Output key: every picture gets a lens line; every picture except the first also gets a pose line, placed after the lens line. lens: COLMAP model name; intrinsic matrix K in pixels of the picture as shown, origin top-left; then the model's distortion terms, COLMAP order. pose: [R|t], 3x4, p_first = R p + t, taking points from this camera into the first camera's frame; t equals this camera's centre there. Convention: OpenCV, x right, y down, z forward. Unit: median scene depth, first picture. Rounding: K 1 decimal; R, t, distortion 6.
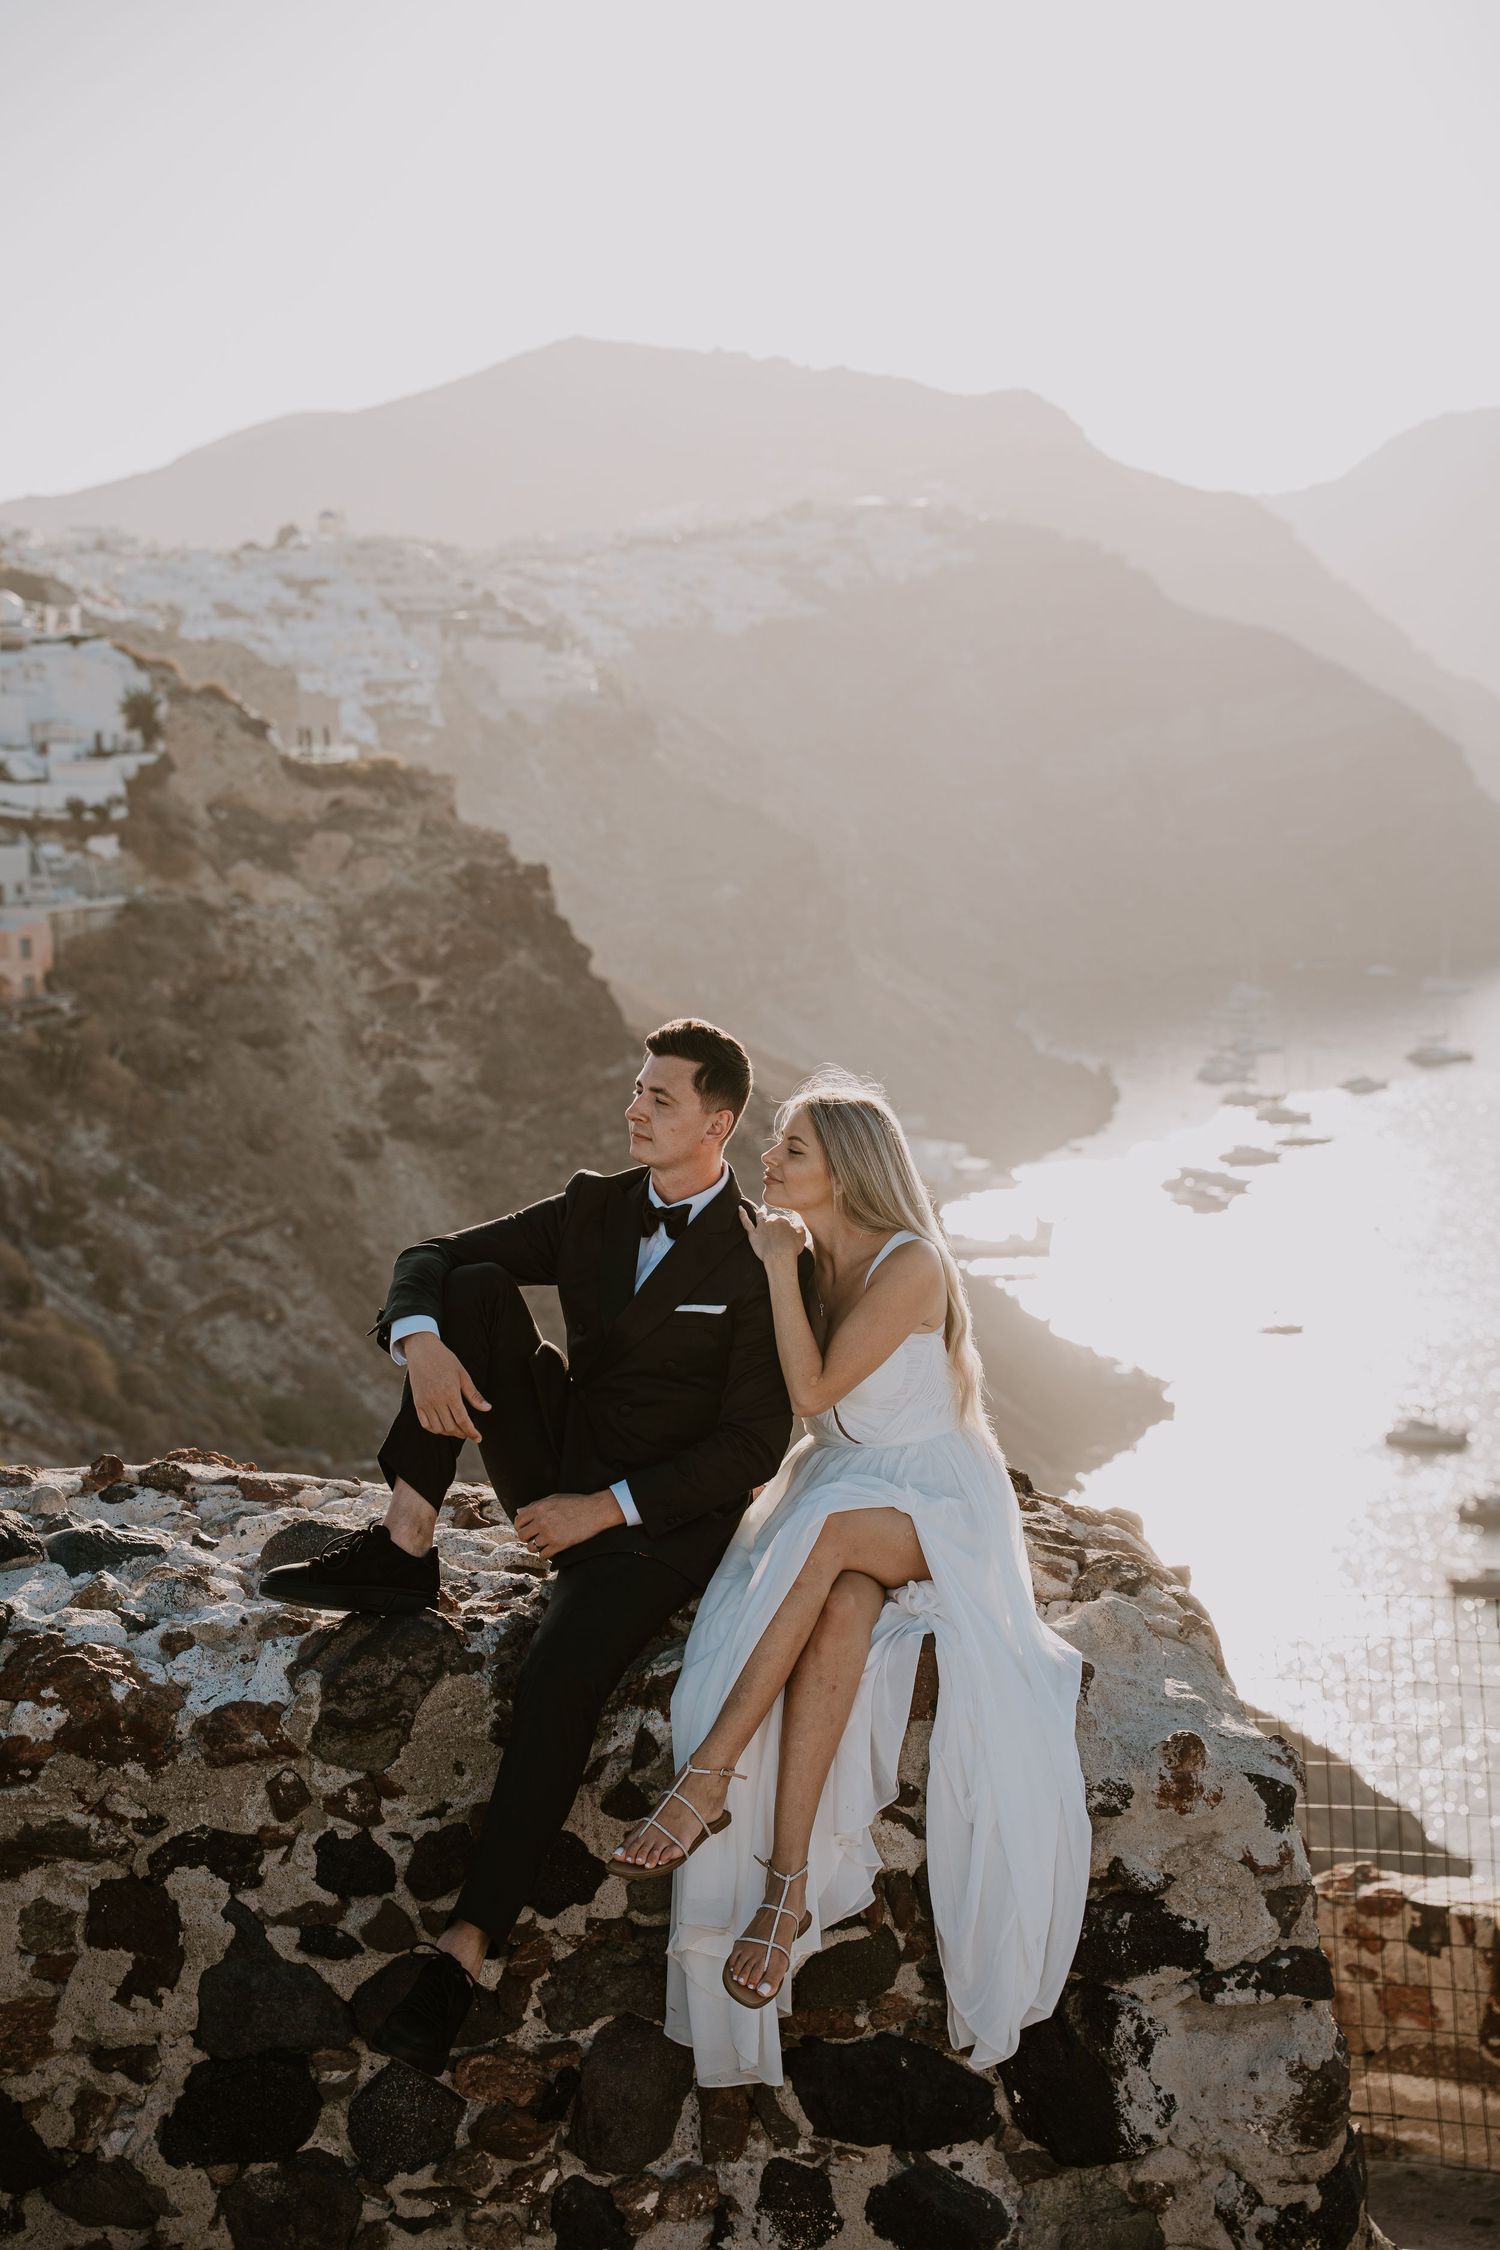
lens RADIAL K [[3912.8, 0, 787.8], [0, 3912.8, 1141.2], [0, 0, 1]] dist [0.382236, 0.000000]
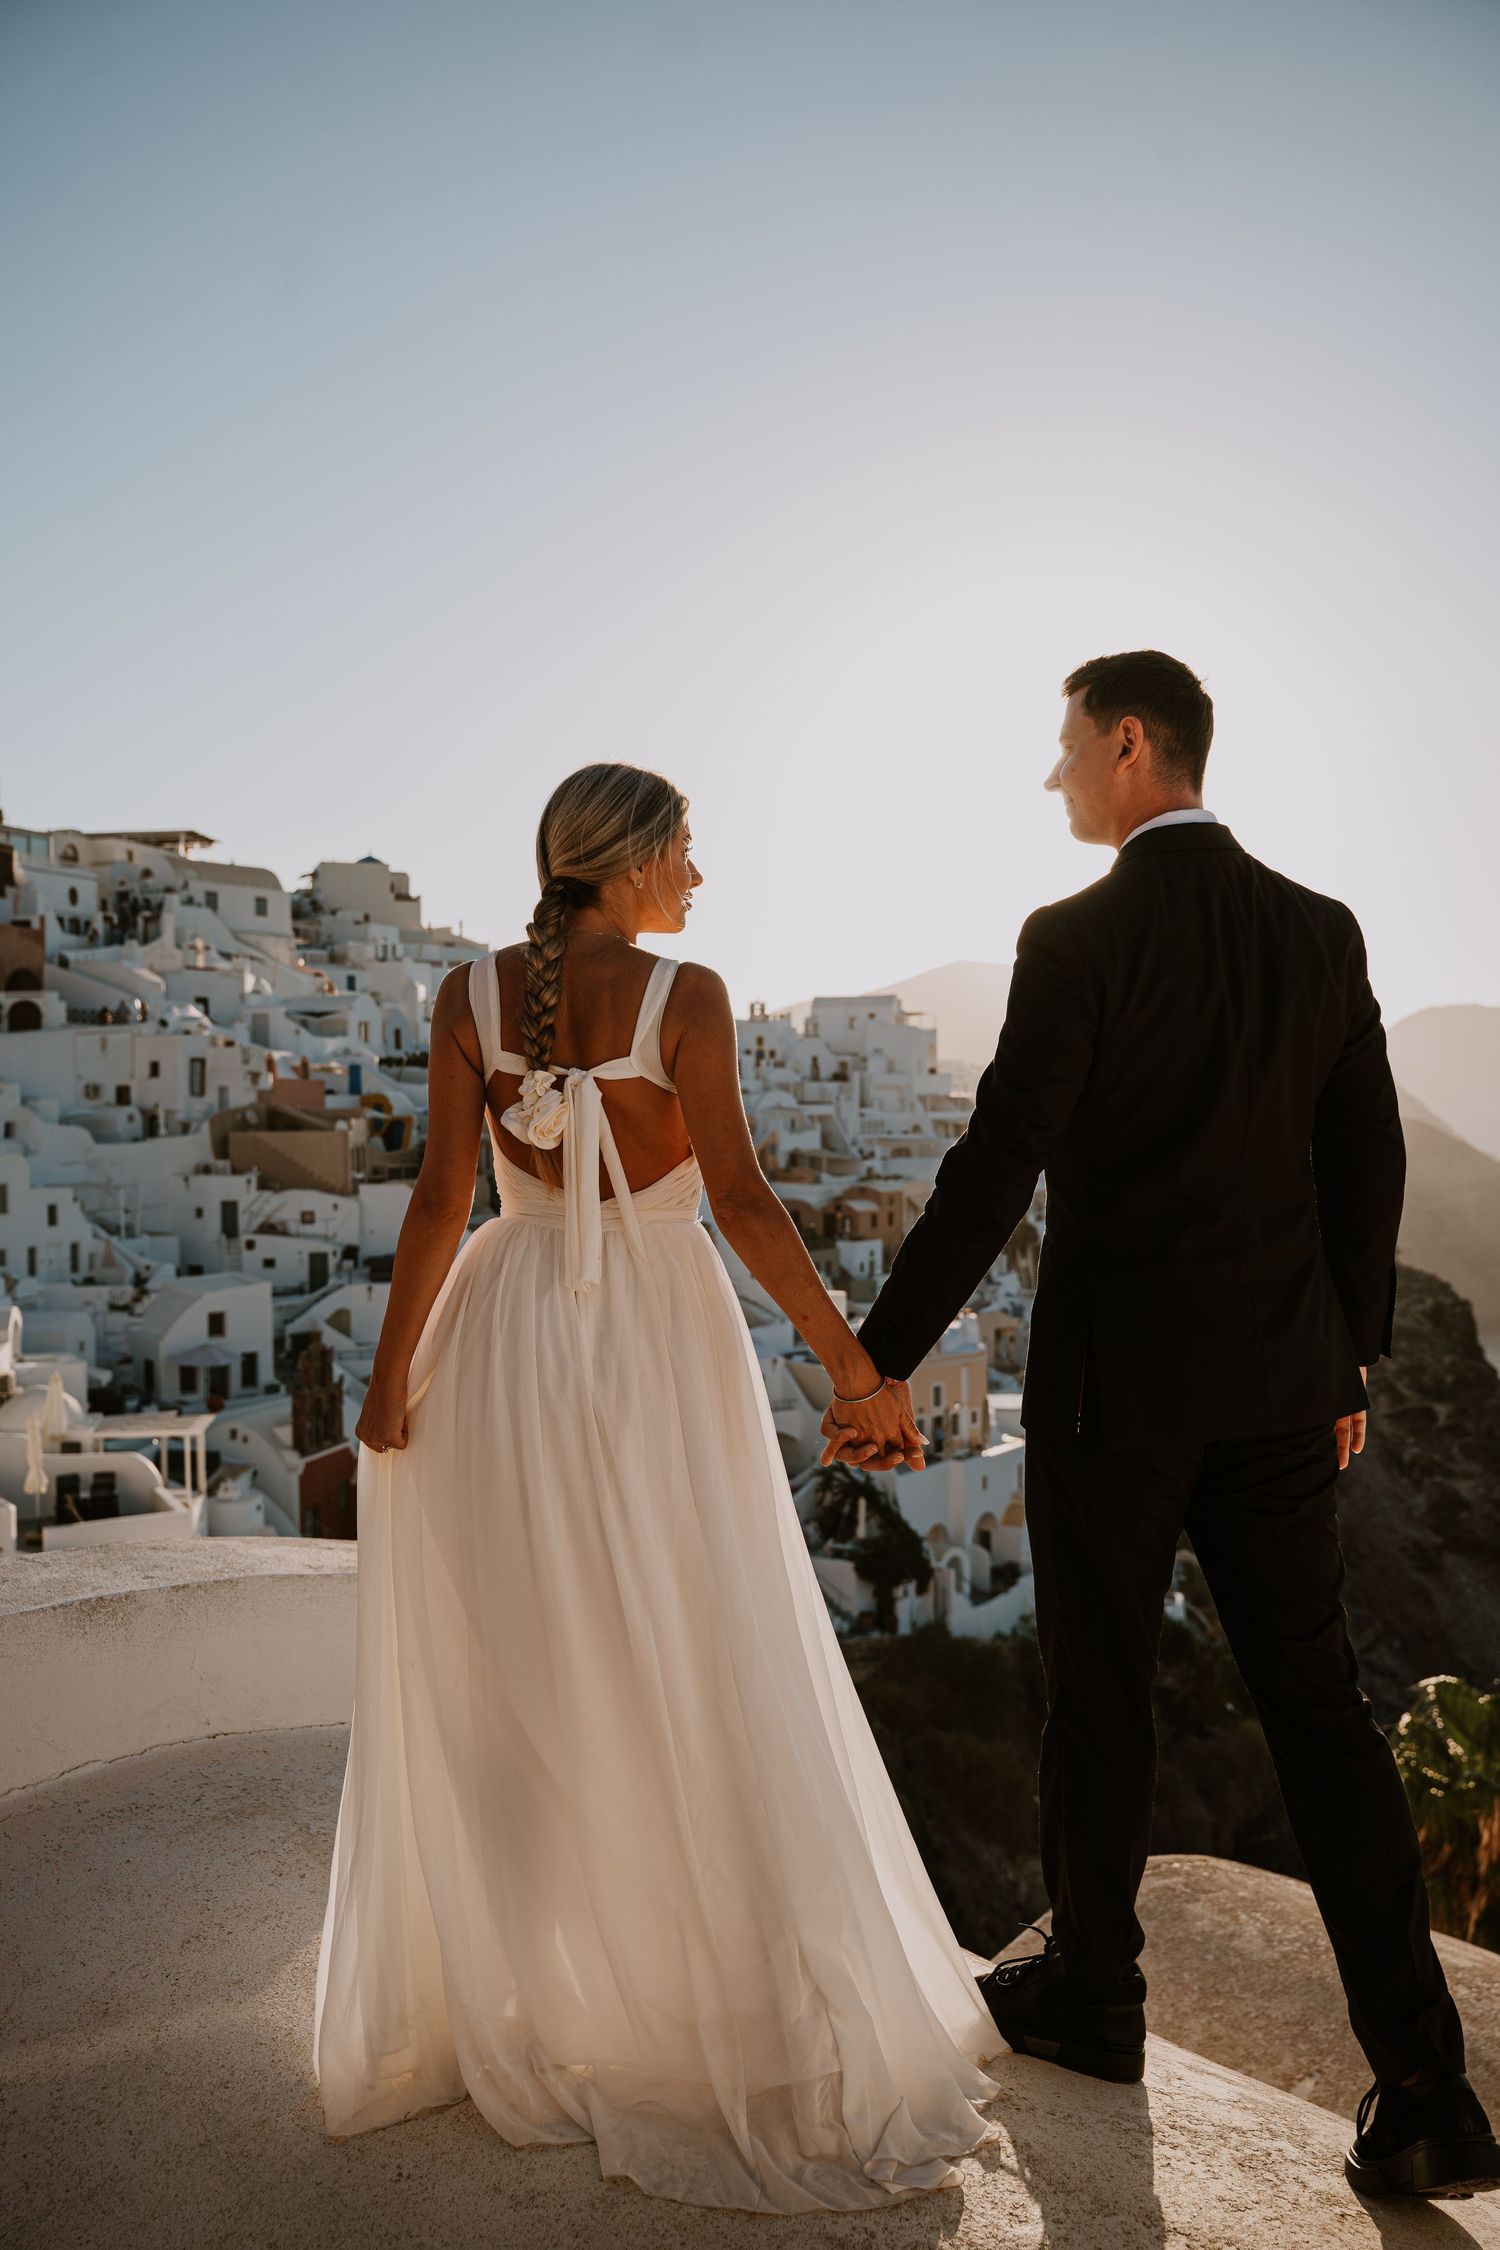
lens RADIAL K [[2091.9, 0, 802.6], [0, 2091.9, 1111.5], [0, 0, 1]] dist [0.005036, 0.000000]
pose [[0.996201, 0.010766, -0.086416, -0.230812], [-0.021968, 0.991305, -0.129741, -0.043413], [0.084268, 0.131146, 0.987775, 0.362724]]
